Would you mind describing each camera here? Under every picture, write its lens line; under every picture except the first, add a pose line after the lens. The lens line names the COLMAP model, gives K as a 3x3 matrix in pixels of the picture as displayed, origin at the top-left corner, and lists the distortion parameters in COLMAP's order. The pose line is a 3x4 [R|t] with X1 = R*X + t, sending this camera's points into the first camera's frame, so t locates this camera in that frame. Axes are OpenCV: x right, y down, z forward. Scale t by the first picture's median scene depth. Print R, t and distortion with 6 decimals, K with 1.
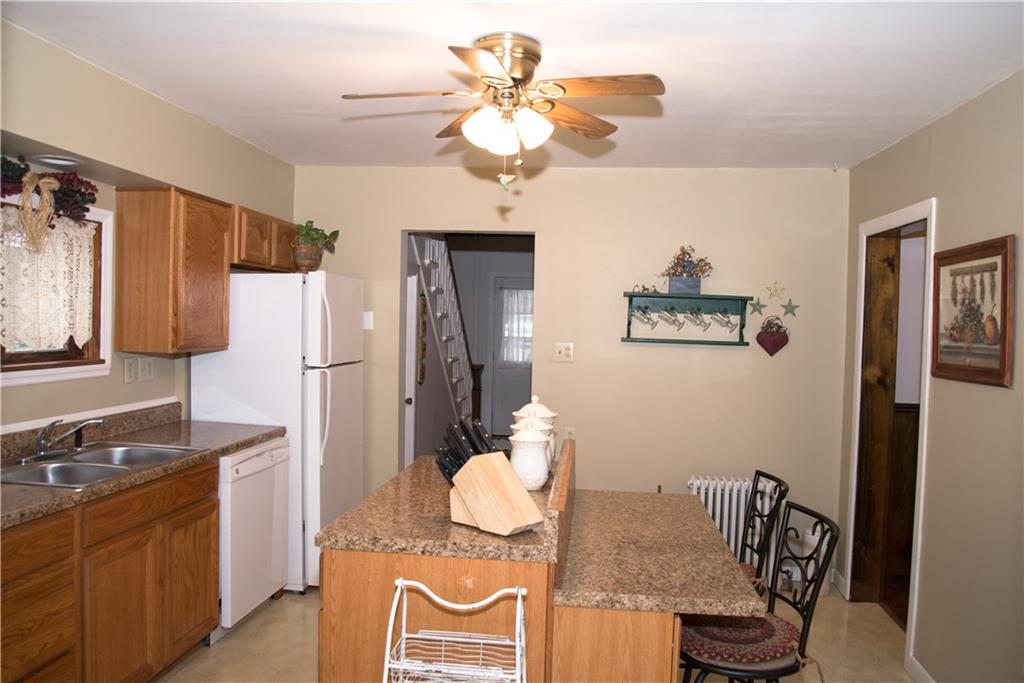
lens RADIAL K [[720.9, 0, 511.3], [0, 720.9, 339.4], [0, 0, 1]] dist [-0.087358, 0.022453]
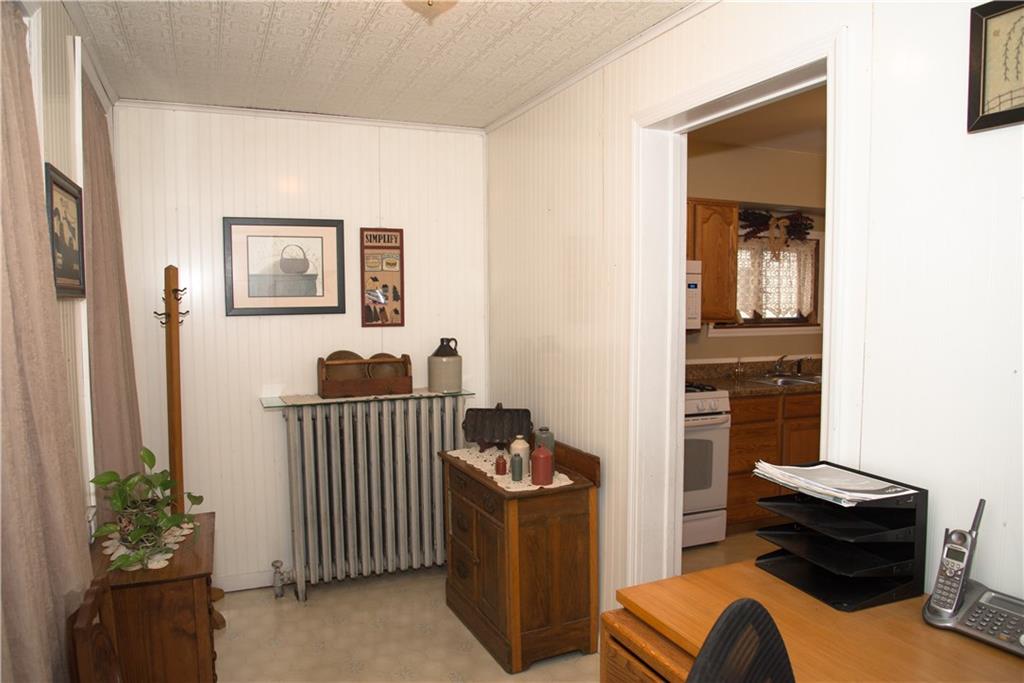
lens RADIAL K [[720.9, 0, 512.6], [0, 720.9, 345.3], [0, 0, 1]] dist [-0.087358, 0.022453]
pose [[0.477795, 0.029044, -0.877991, 0.613983], [-0.008947, 0.999562, 0.028197, 0.045528], [0.878426, -0.005617, 0.477846, -0.484554]]
